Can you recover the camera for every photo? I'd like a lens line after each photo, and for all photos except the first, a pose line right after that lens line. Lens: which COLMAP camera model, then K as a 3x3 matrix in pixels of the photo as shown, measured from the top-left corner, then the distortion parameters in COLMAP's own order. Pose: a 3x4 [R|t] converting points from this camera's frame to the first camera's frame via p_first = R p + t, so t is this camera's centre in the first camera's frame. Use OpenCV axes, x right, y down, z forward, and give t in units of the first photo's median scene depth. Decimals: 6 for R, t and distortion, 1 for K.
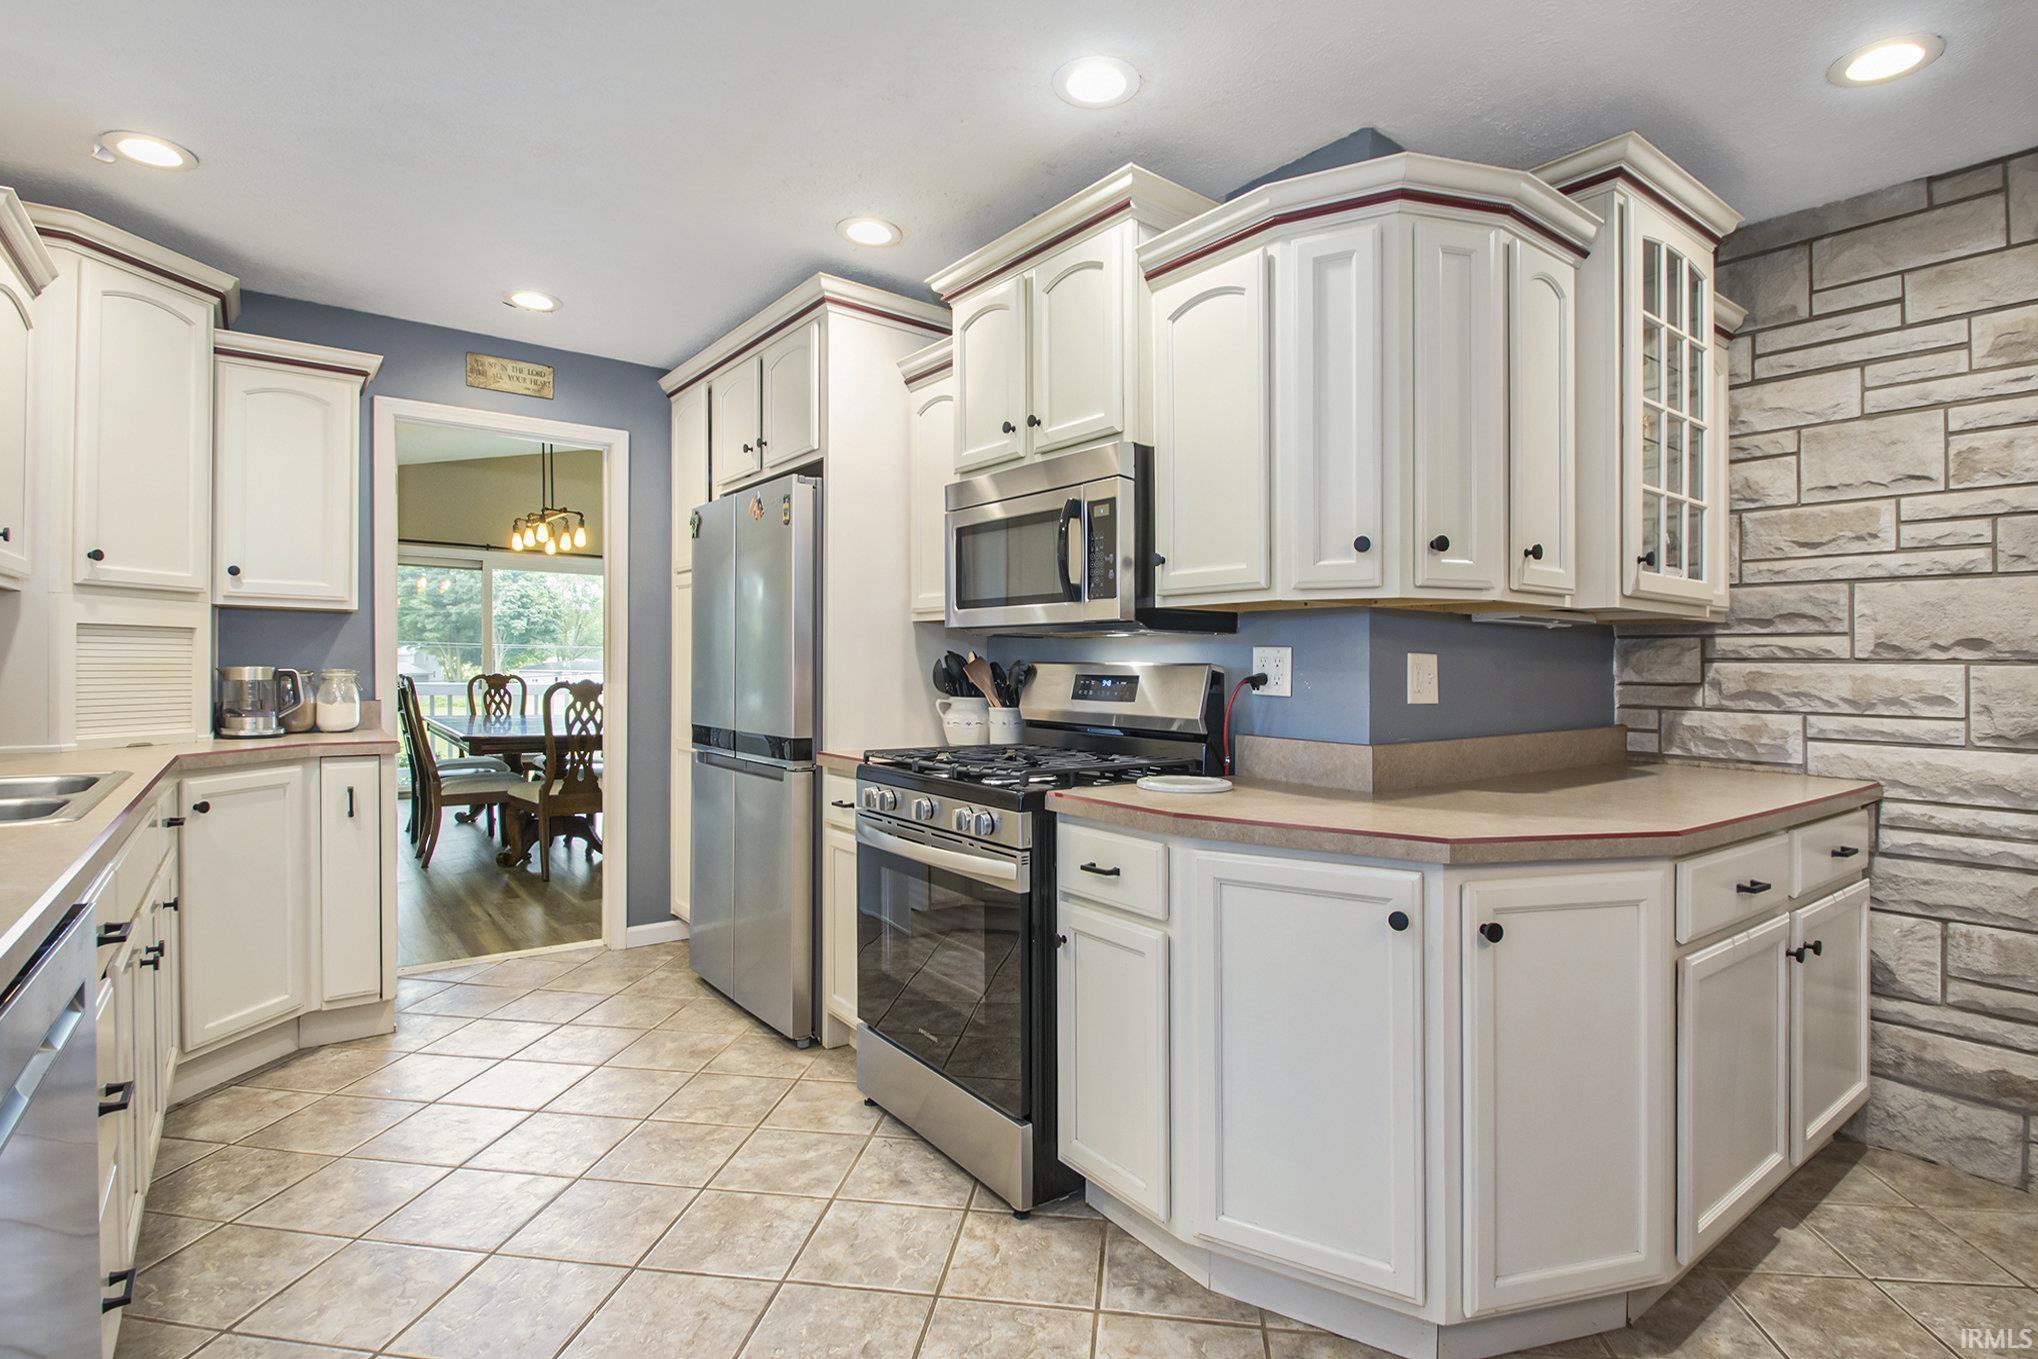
lens RADIAL K [[991.5, 0, 1022.8], [0, 991.5, 668.9], [0, 0, 1]] dist [-0.022255, -0.001645]
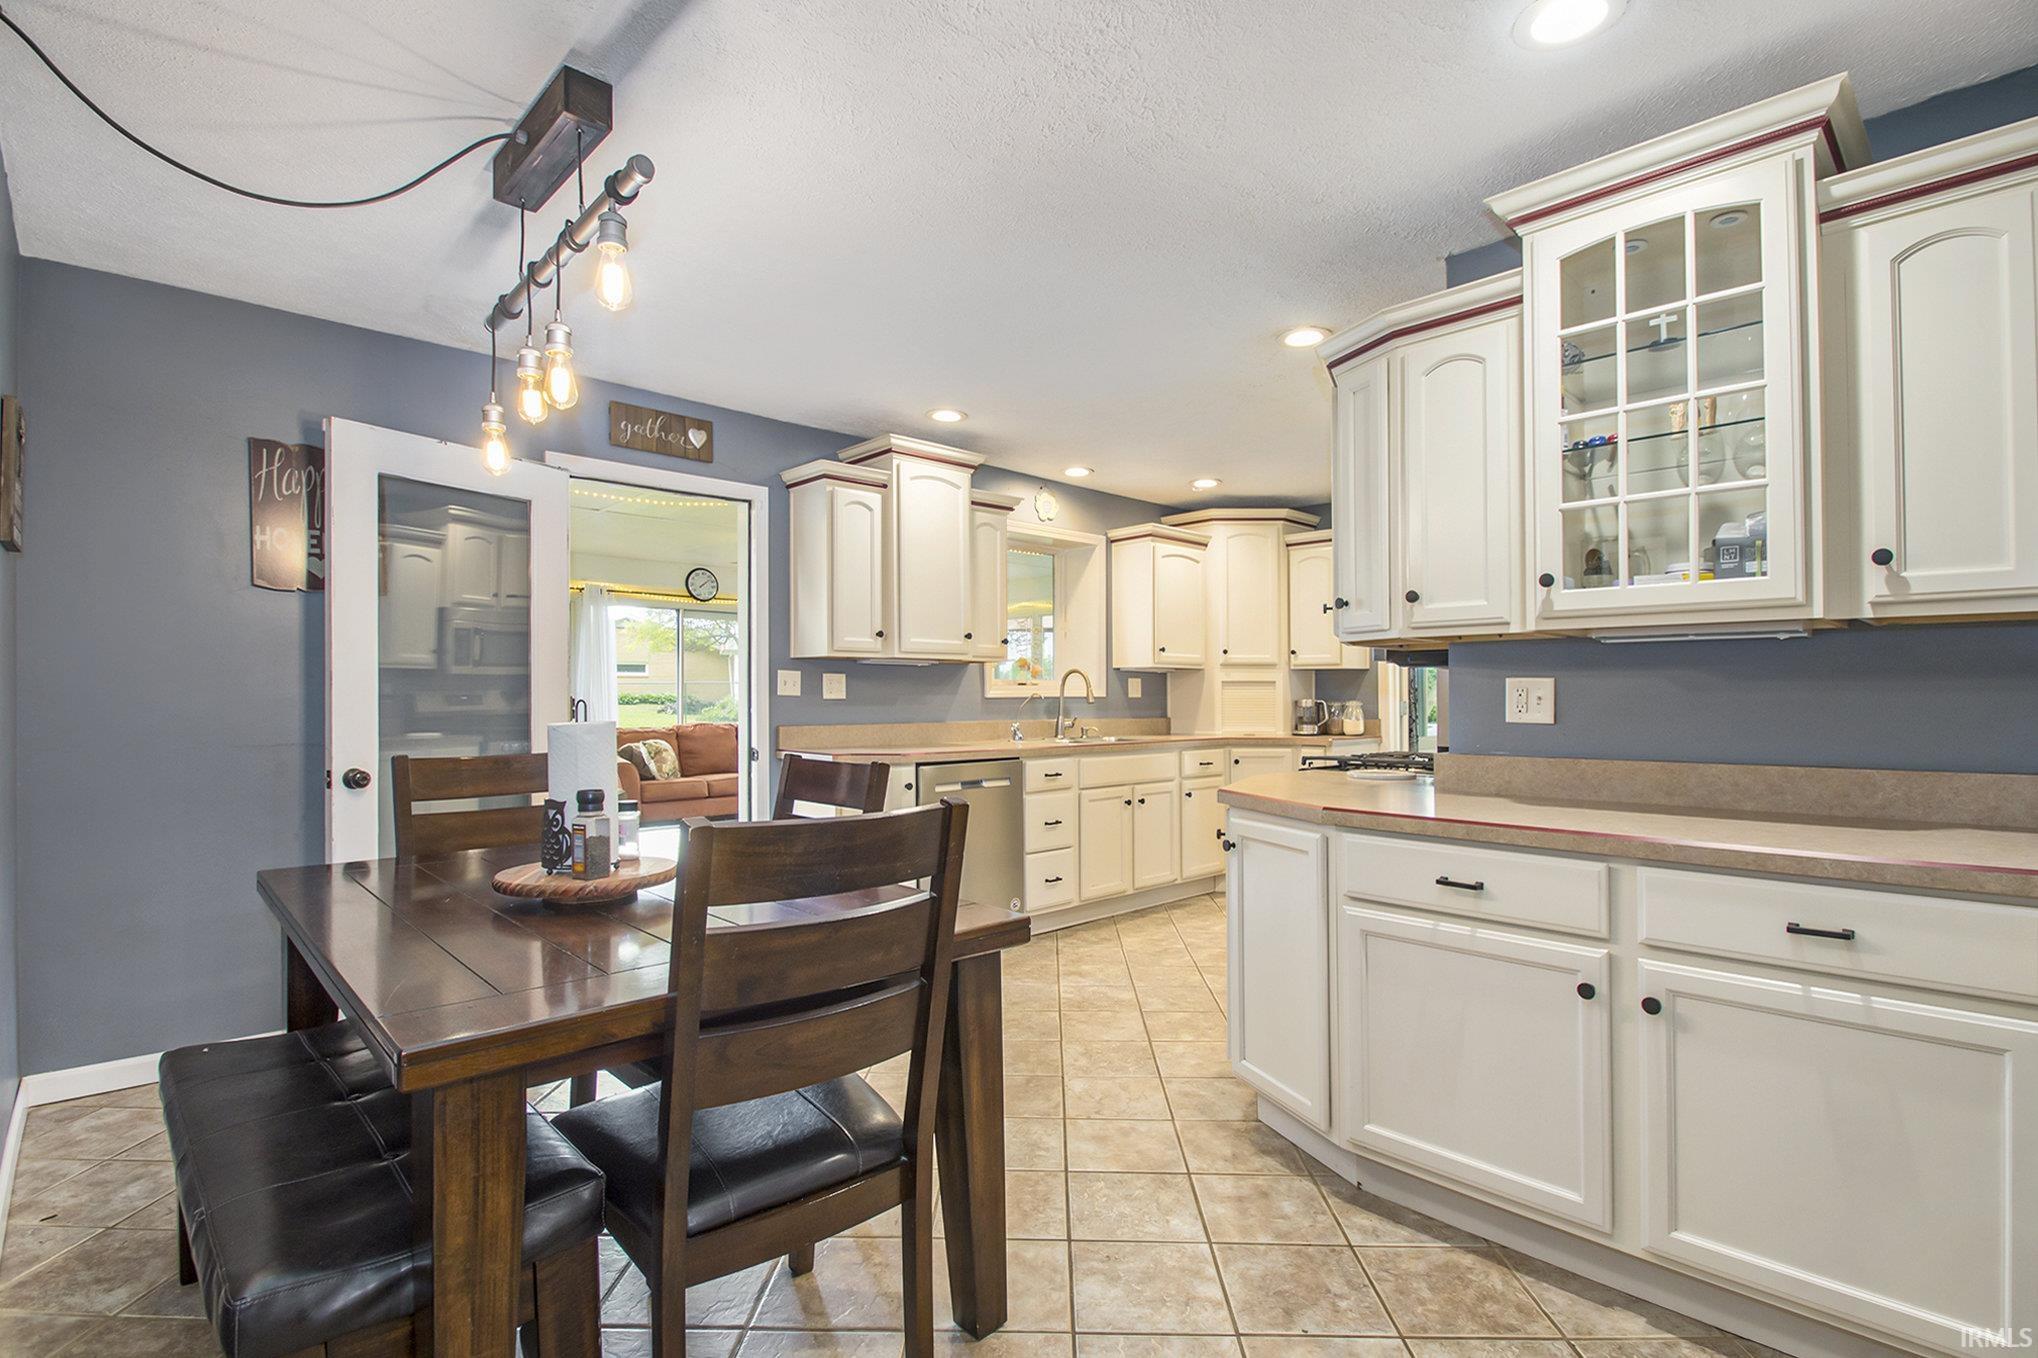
lens RADIAL K [[991.5, 0, 1026.9], [0, 991.5, 690.6], [0, 0, 1]] dist [-0.022255, -0.001645]
pose [[0.100008, -0.016951, -0.994842, 1.374017], [-0.003432, 0.999843, -0.017381, 0.018635], [0.994981, 0.005153, 0.099934, 0.297702]]
